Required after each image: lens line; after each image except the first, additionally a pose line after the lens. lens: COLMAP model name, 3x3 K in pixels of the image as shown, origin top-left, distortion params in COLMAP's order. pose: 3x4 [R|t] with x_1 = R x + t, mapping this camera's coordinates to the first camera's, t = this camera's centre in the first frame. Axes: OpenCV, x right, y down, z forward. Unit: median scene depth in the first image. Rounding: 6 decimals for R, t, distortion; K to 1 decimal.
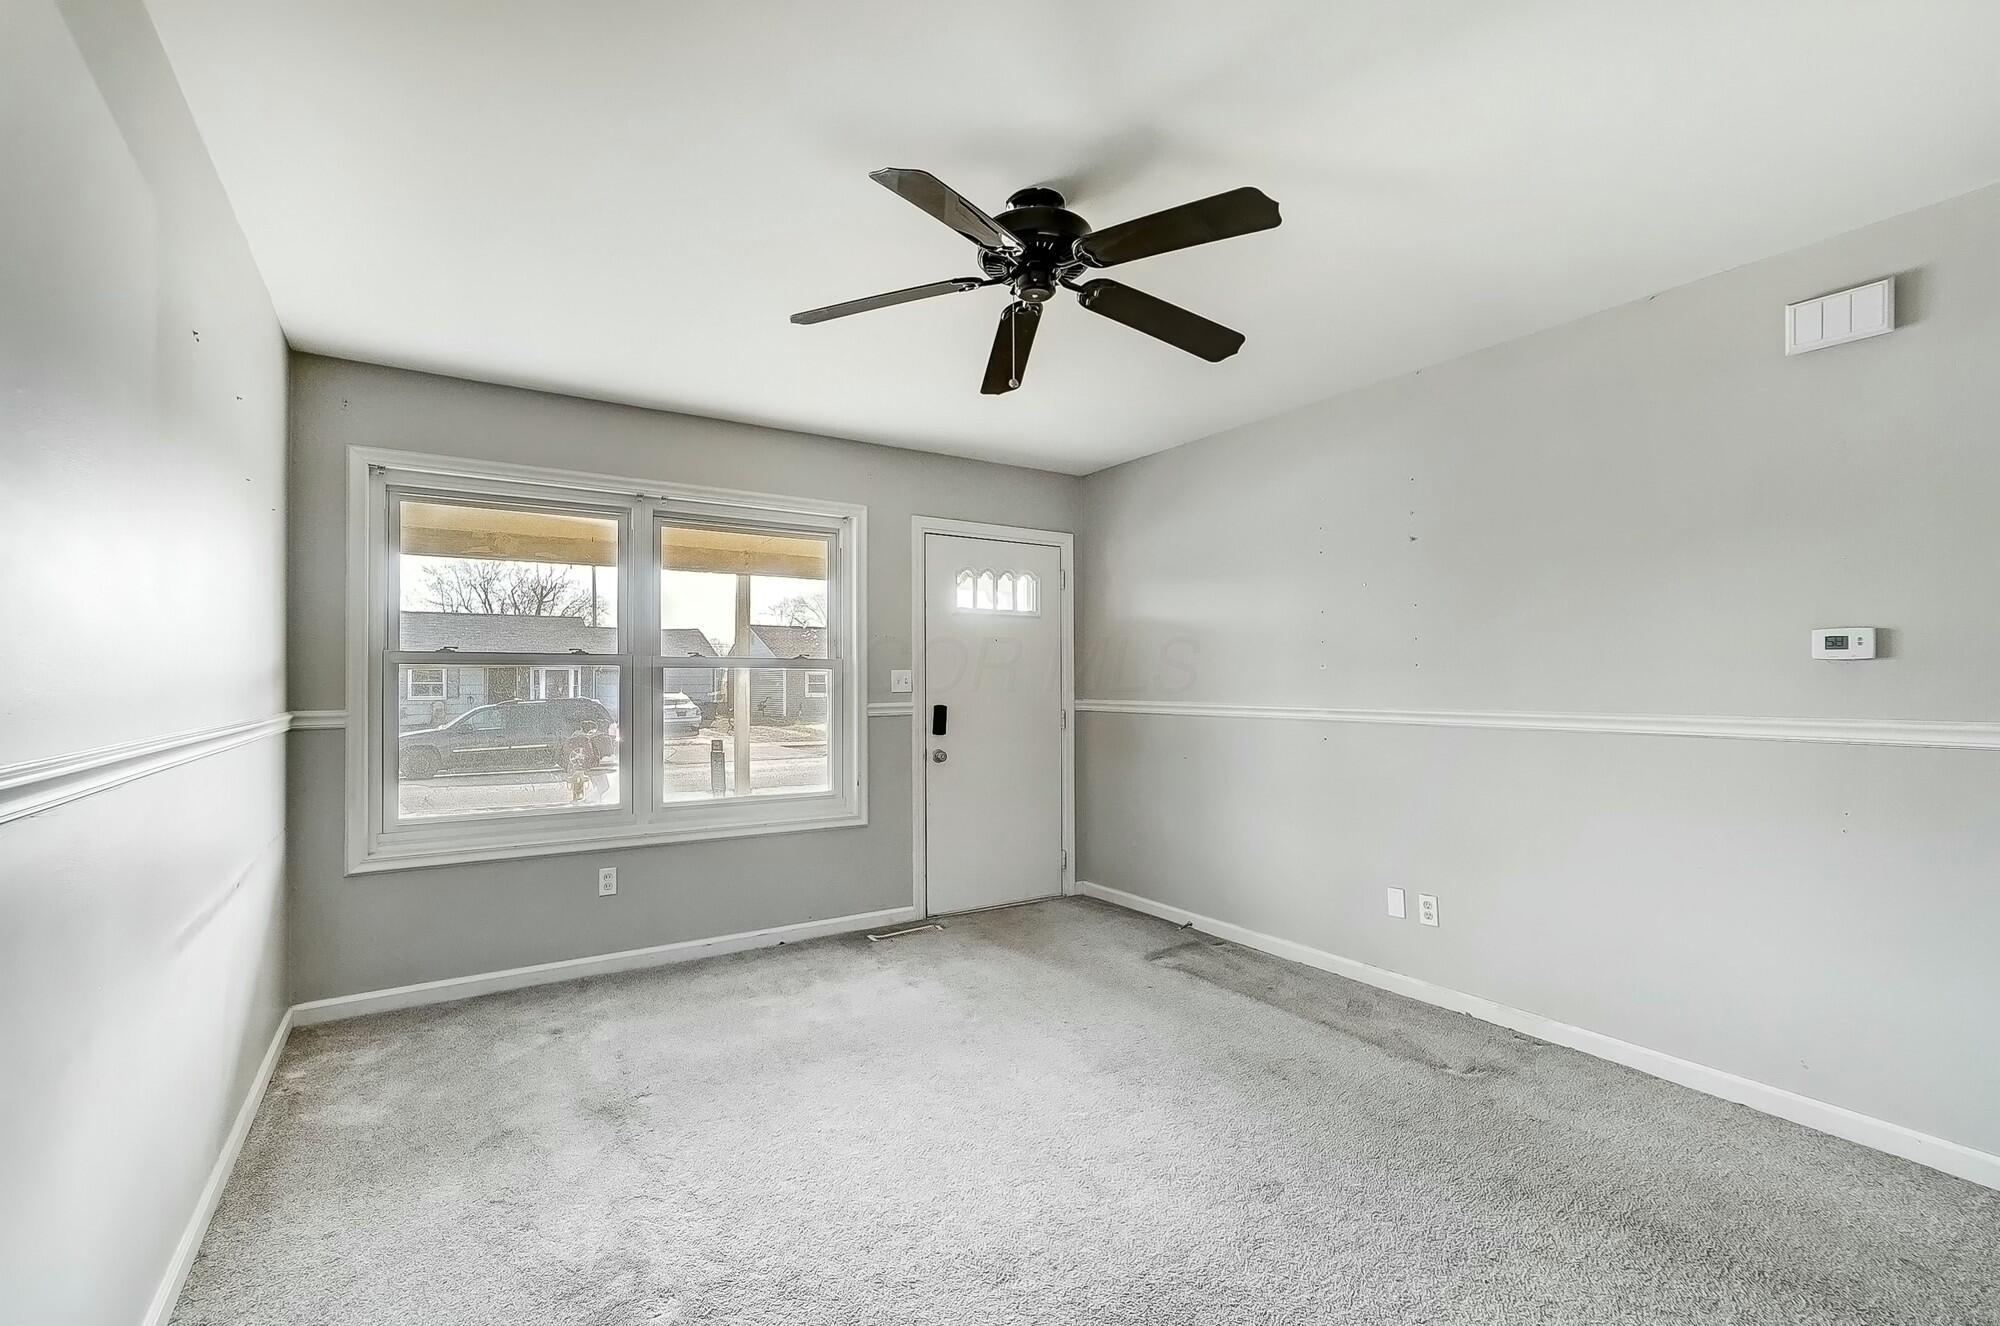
lens RADIAL K [[898.0, 0, 979.6], [0, 898.0, 672.7], [0, 0, 1]] dist [0.008857, -0.000272]
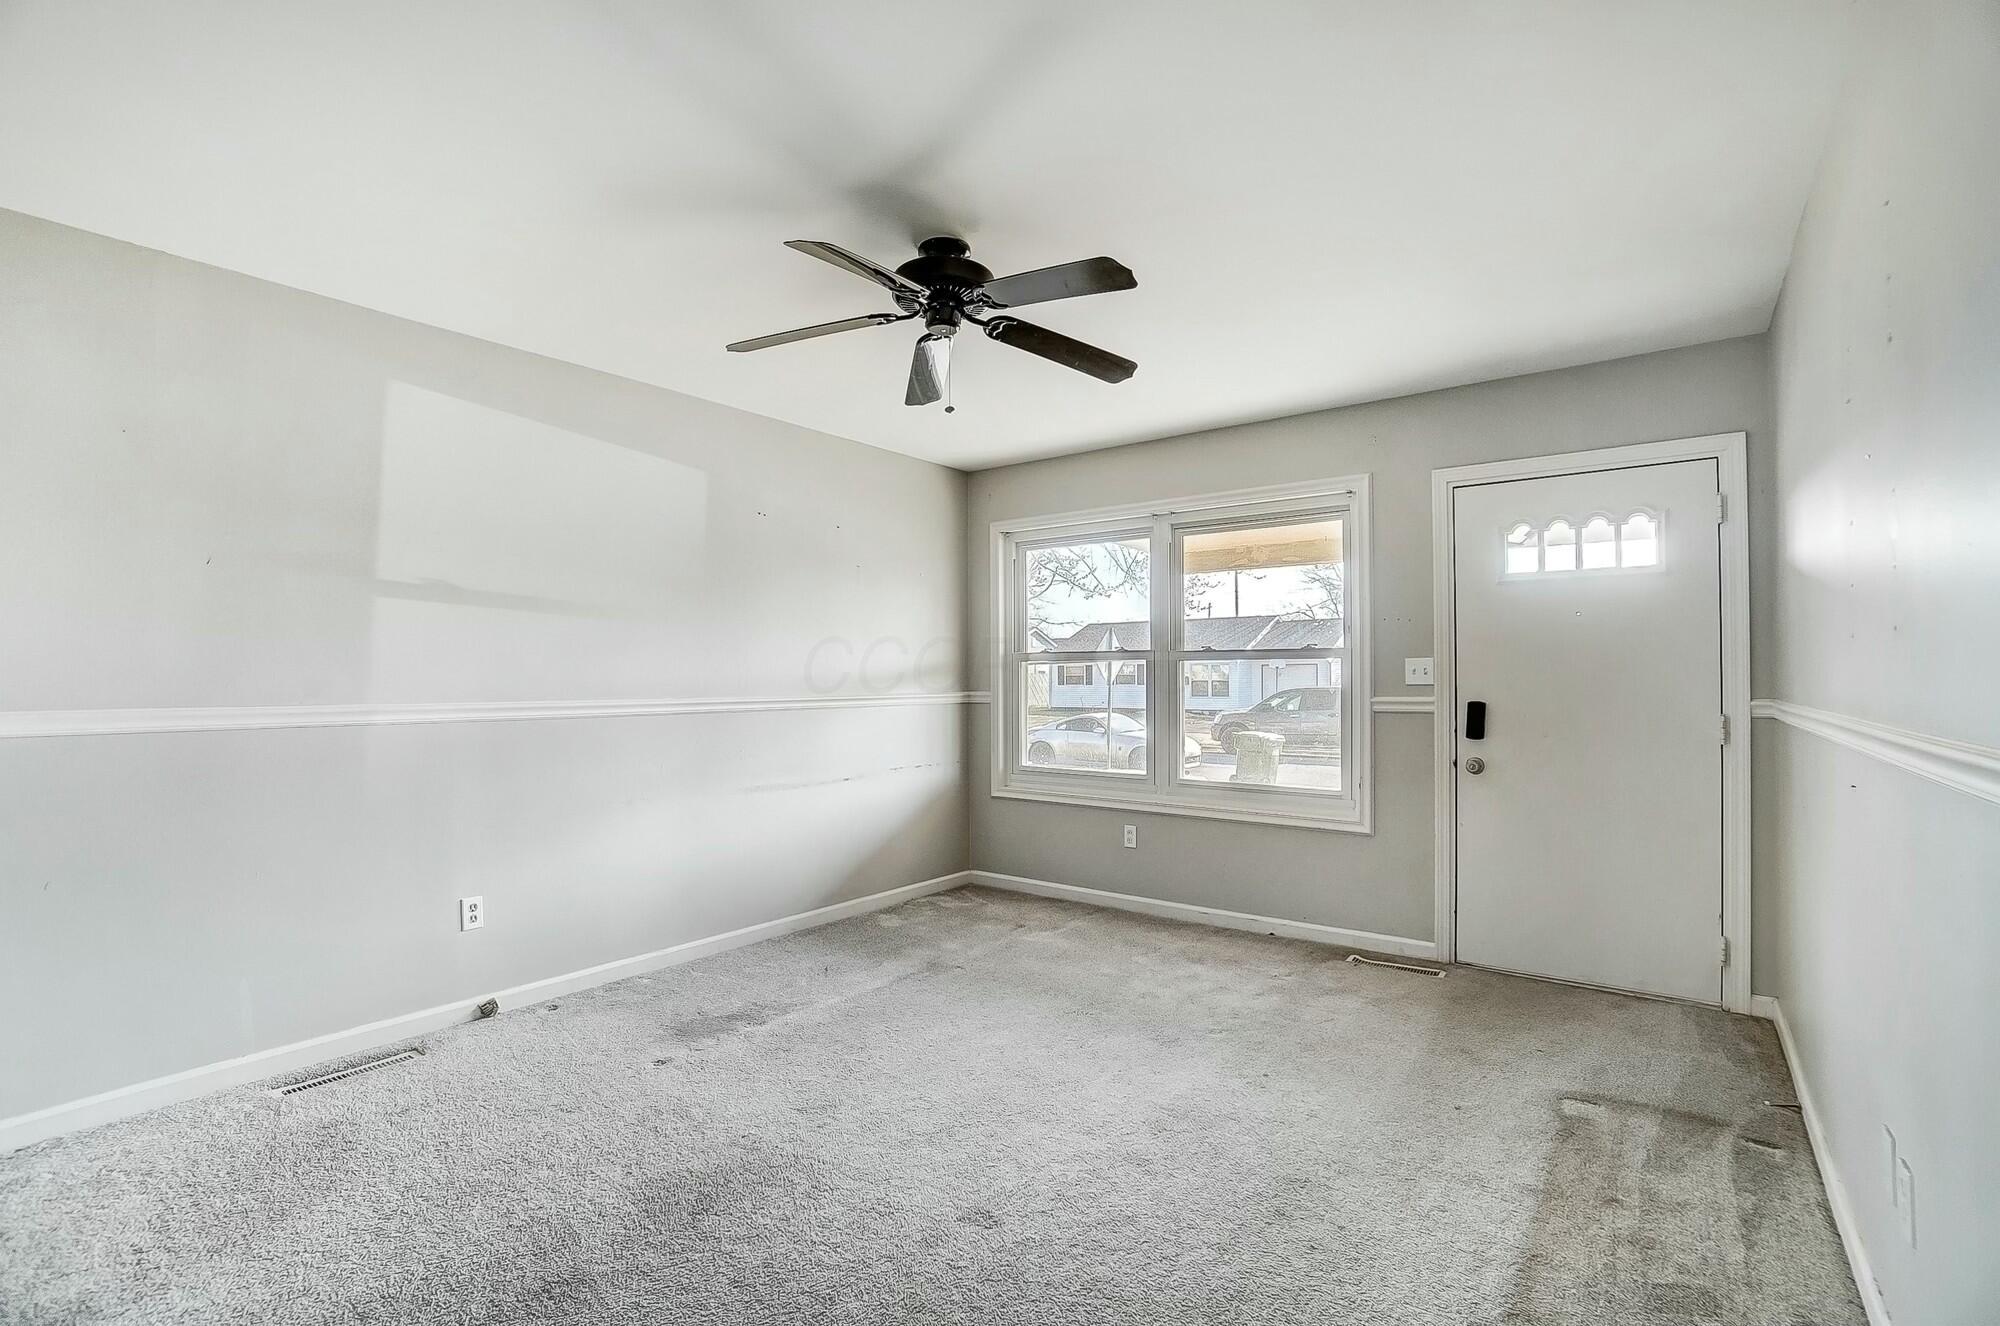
lens RADIAL K [[898.0, 0, 980.0], [0, 898.0, 677.6], [0, 0, 1]] dist [0.008857, -0.000272]
pose [[0.353065, 0.001619, -0.935597, 0.576096], [0.011259, 0.999919, 0.005979, 0.005832], [0.935531, -0.012645, 0.353018, 0.332071]]
